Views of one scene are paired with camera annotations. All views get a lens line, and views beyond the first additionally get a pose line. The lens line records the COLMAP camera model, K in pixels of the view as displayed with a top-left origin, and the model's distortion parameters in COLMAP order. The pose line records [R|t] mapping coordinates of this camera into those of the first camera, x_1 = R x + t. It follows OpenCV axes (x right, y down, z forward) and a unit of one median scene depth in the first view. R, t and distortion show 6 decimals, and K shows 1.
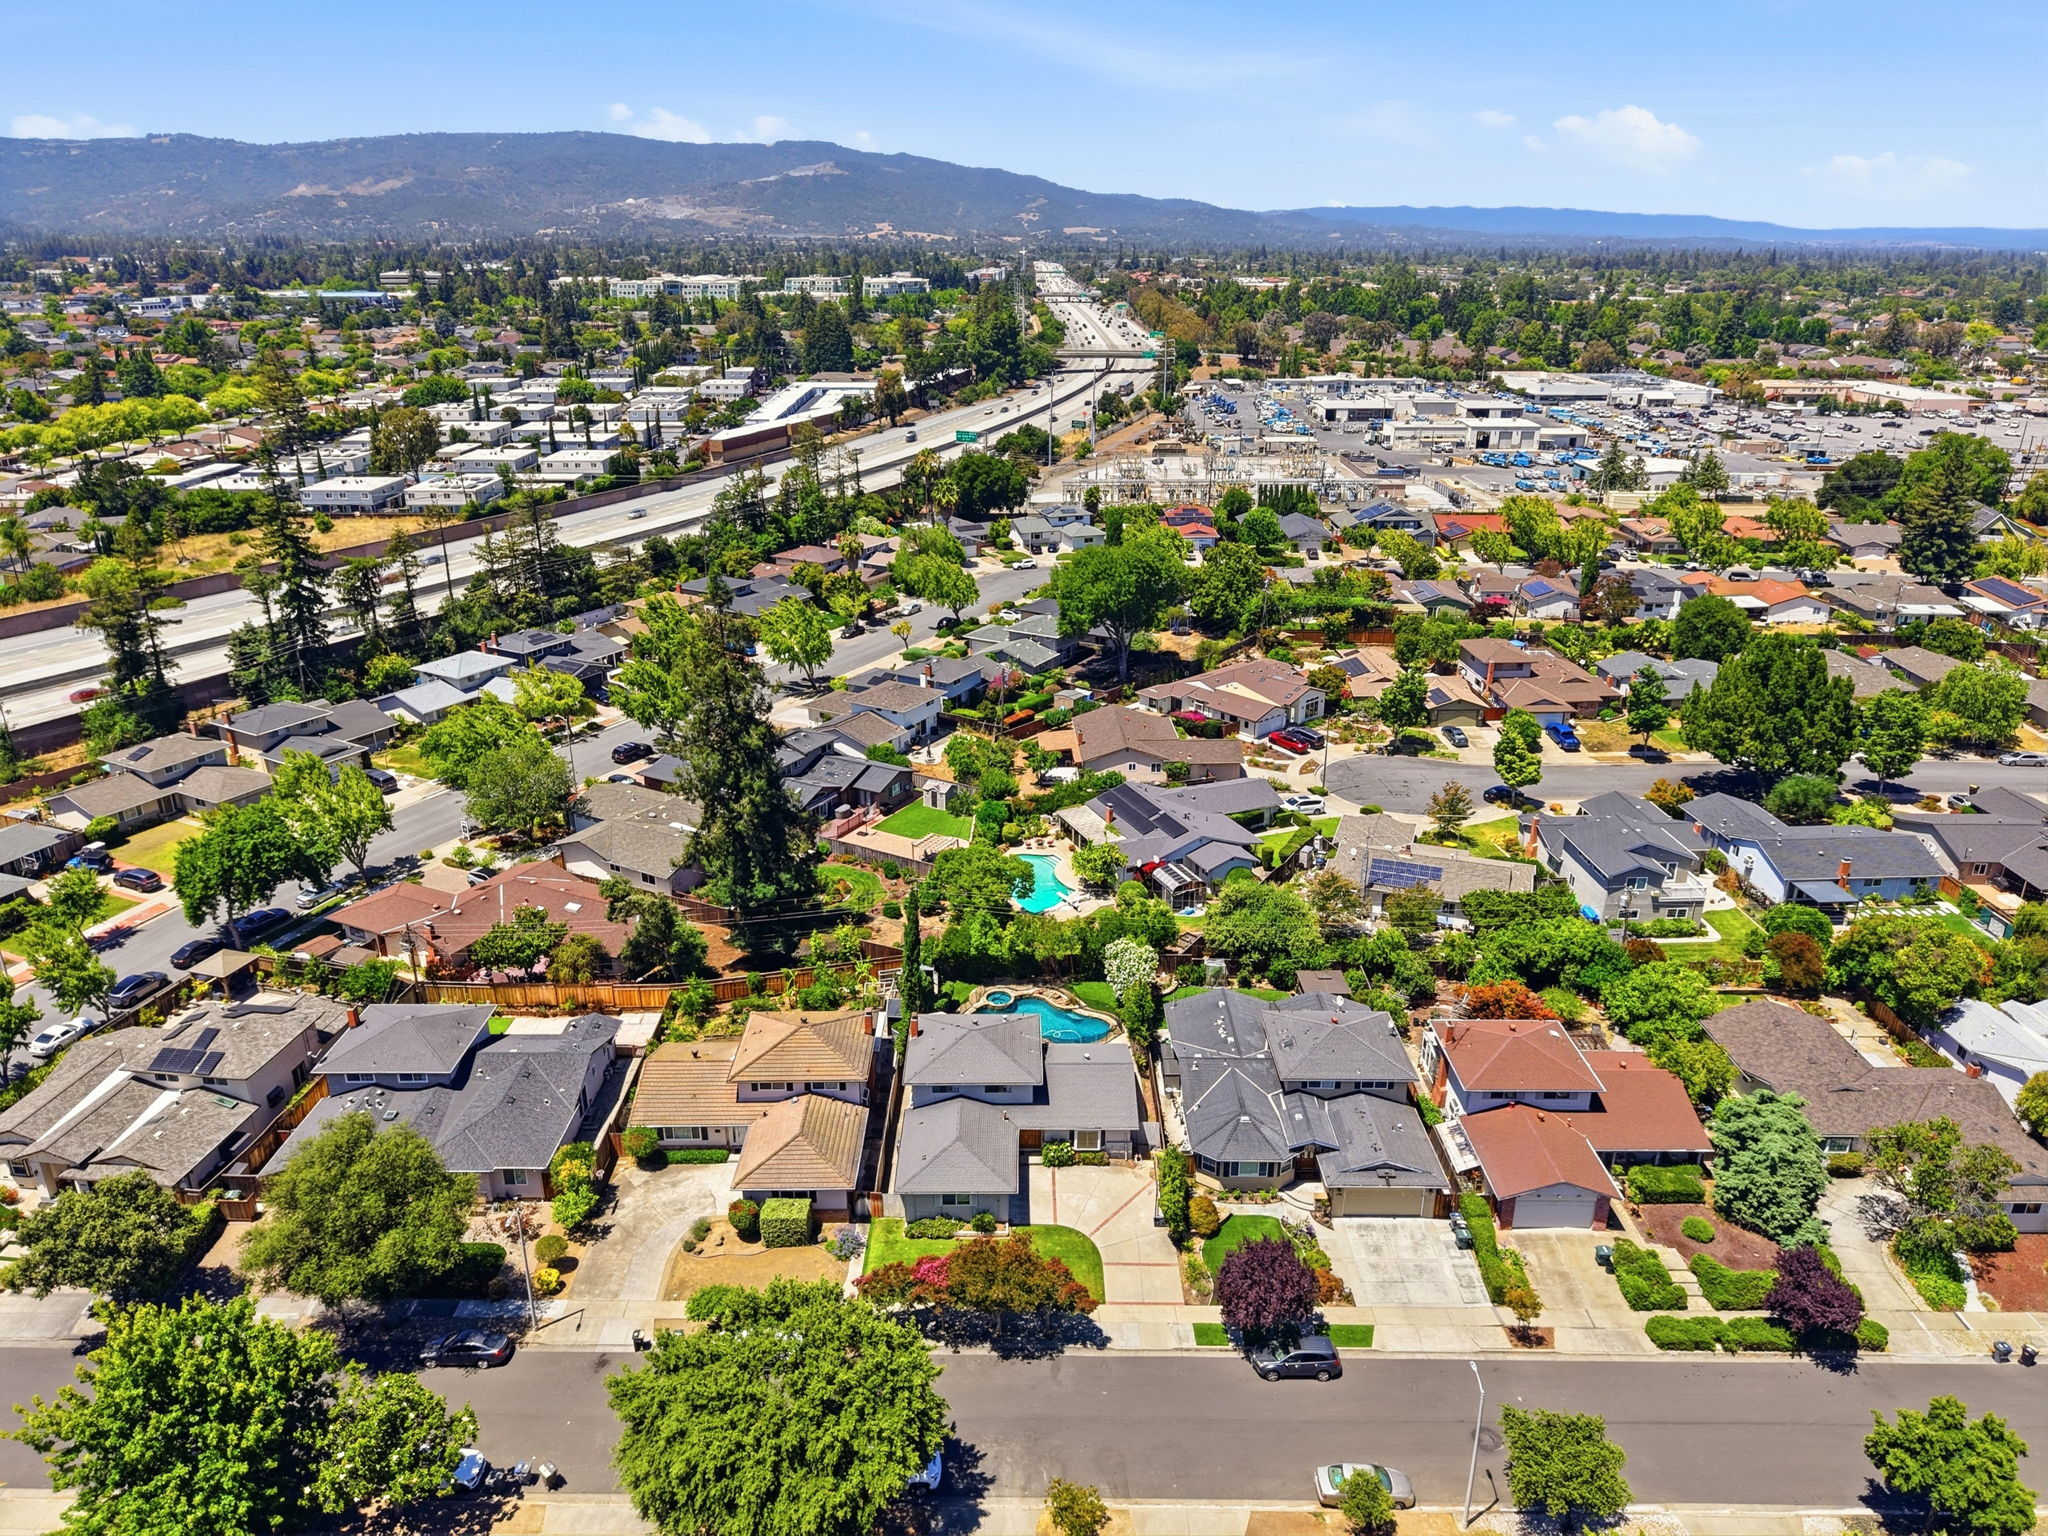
lens RADIAL K [[1366.0, 0, 1021.3], [0, 1366.0, 777.2], [0, 0, 1]] dist [0.029112, -0.031634]
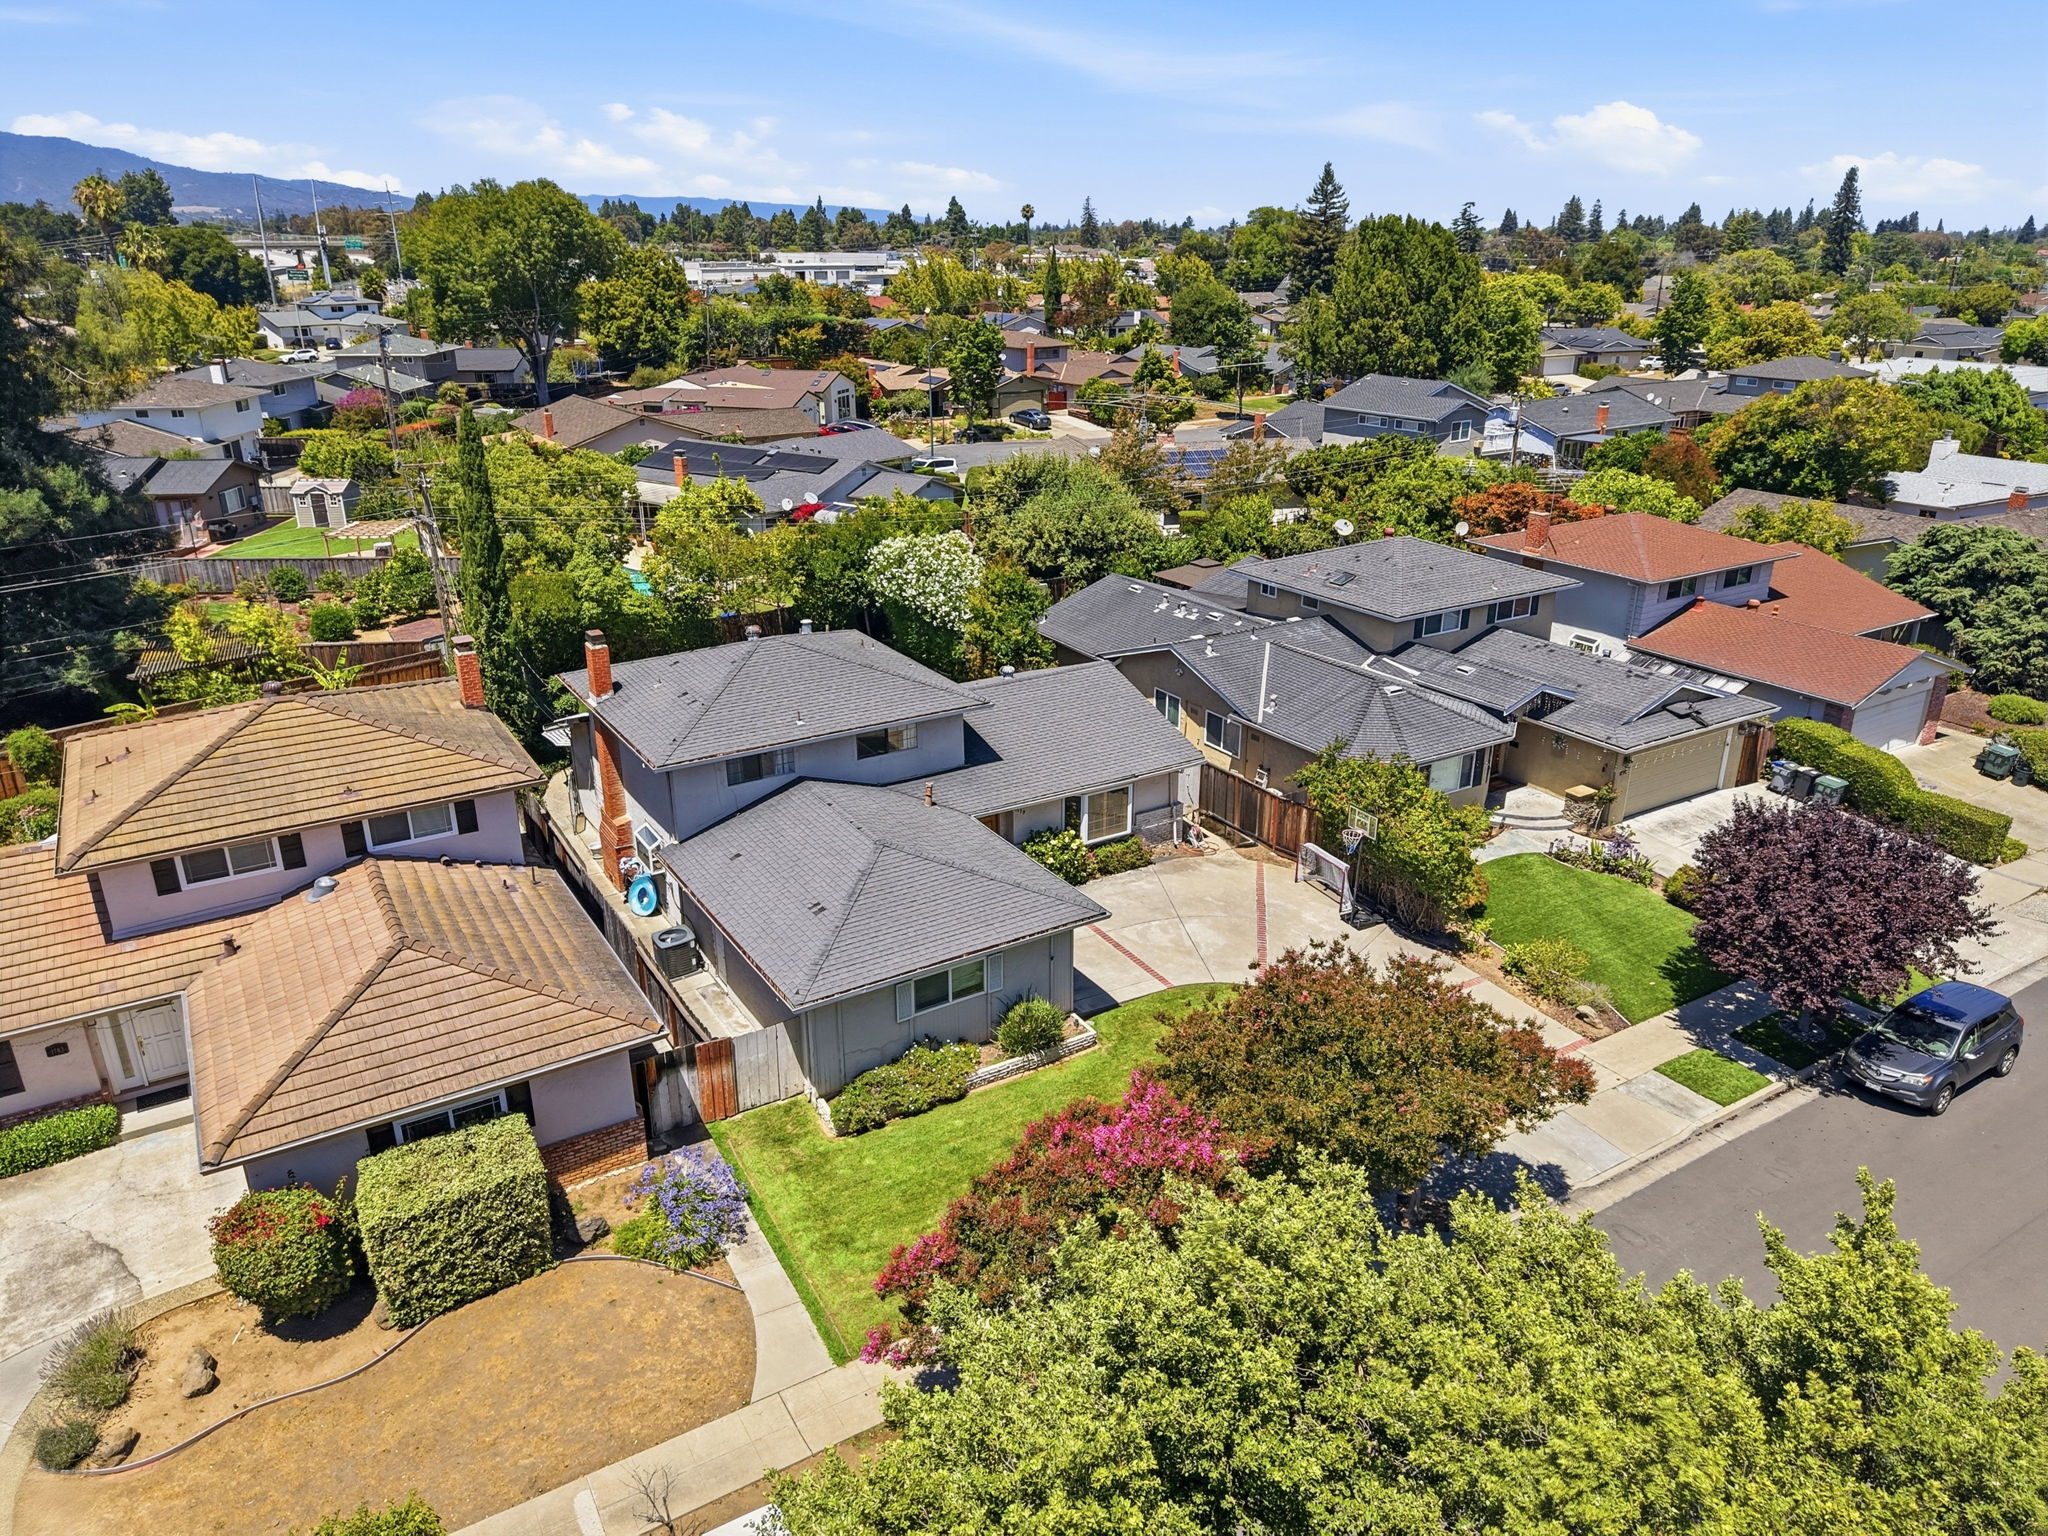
lens RADIAL K [[1366.0, 0, 1023.6], [0, 1366.0, 774.4], [0, 0, 1]] dist [0.029112, -0.031634]
pose [[0.851243, -0.193701, 0.487714, -0.112736], [0.192373, 0.979868, 0.053402, 0.142969], [-0.488240, 0.048365, 0.871368, 0.407713]]
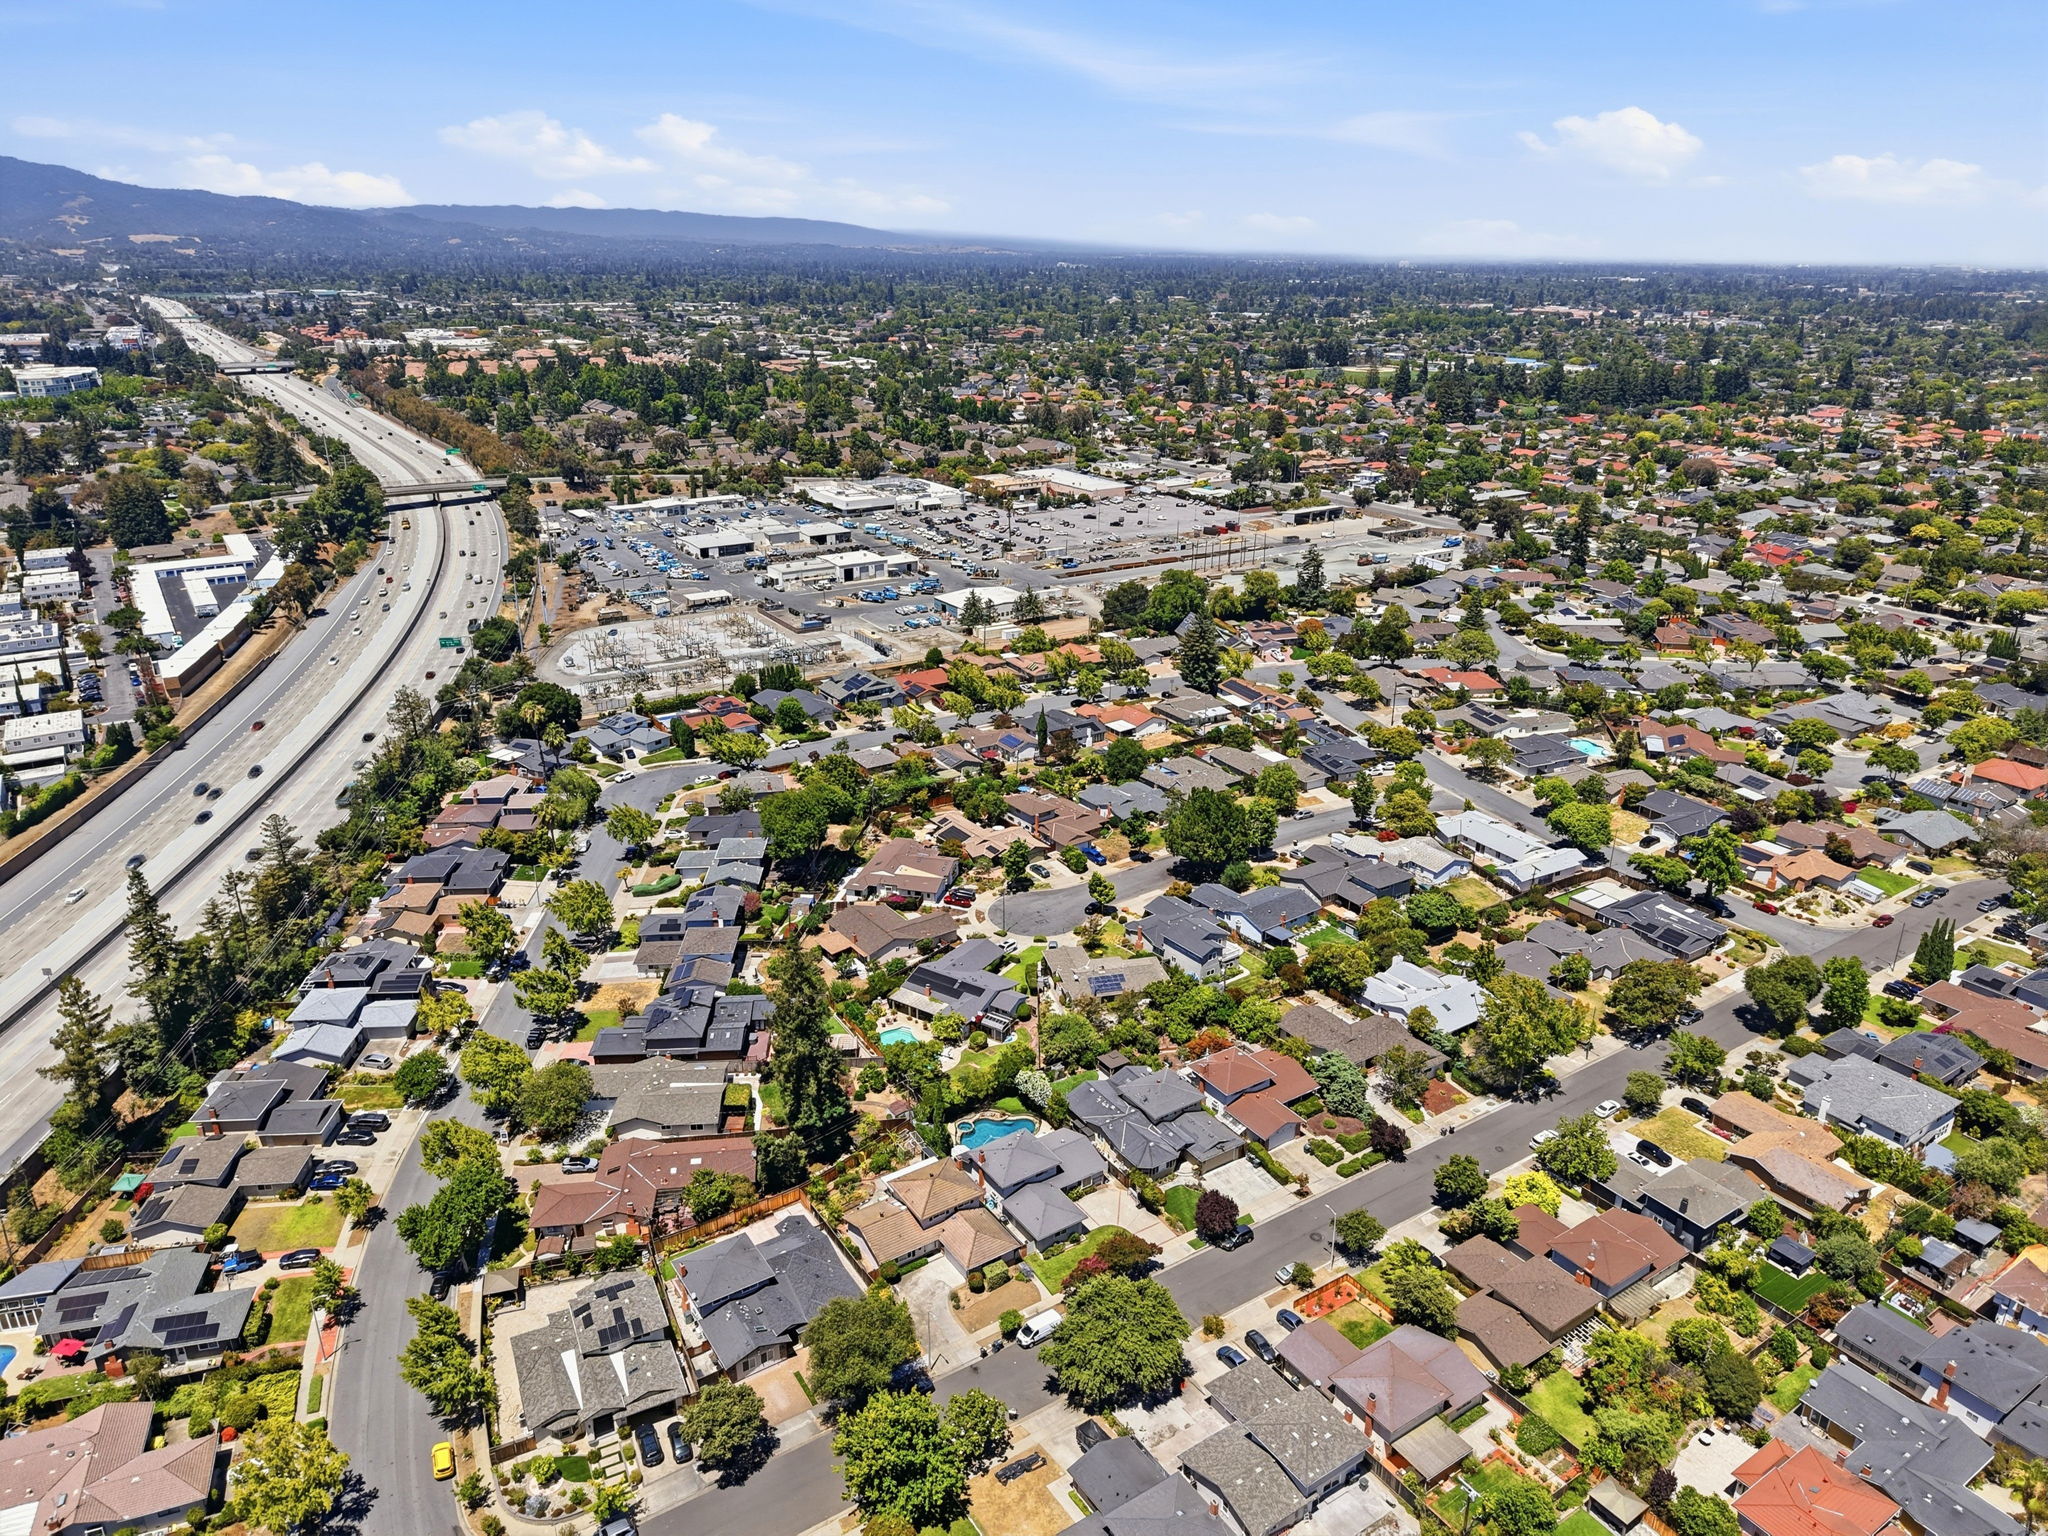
lens RADIAL K [[1366.0, 0, 1023.5], [0, 1366.0, 762.3], [0, 0, 1]] dist [0.029112, -0.031634]
pose [[0.832913, -0.192683, 0.518777, -0.588693], [0.196876, 0.979271, 0.047627, -0.275283], [-0.517201, 0.062466, 0.853582, -0.421180]]
